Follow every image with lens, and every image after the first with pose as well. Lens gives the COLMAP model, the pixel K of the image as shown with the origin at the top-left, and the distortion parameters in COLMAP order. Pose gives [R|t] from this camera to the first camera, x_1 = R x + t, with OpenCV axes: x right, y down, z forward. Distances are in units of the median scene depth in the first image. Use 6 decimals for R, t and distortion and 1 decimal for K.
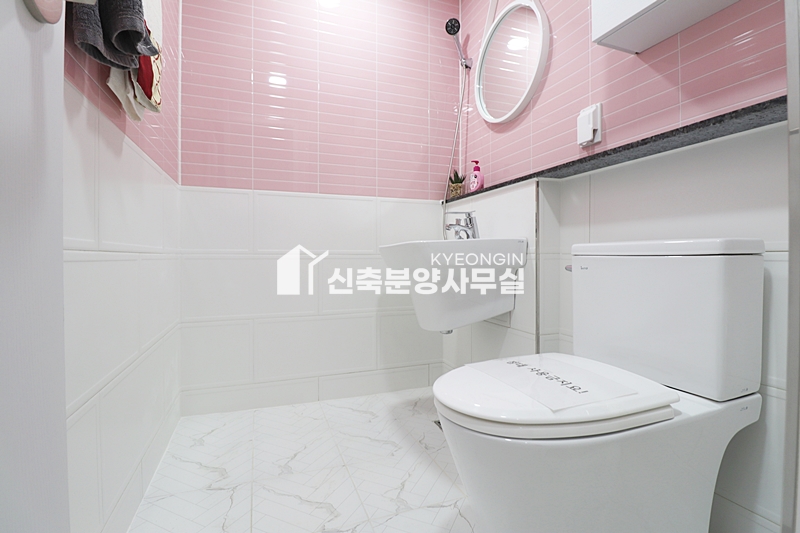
lens RADIAL K [[375.2, 0, 400.1], [0, 375.2, 264.3], [0, 0, 1]] dist [-0.015933, -0.001790]
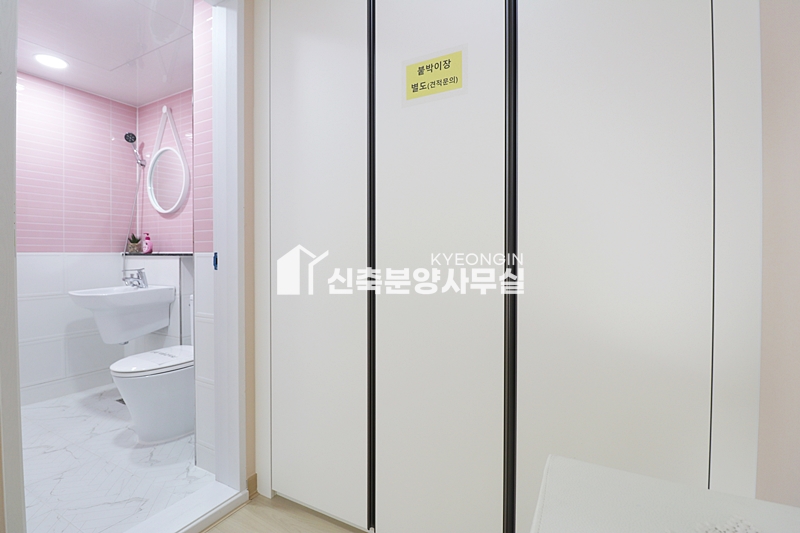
lens RADIAL K [[375.2, 0, 403.2], [0, 375.2, 258.8], [0, 0, 1]] dist [-0.015933, -0.001790]
pose [[0.745725, -0.006346, 0.666223, -0.043888], [0.007486, 0.999971, 0.001147, -0.175391], [-0.666211, 0.004132, 0.745751, -0.987597]]
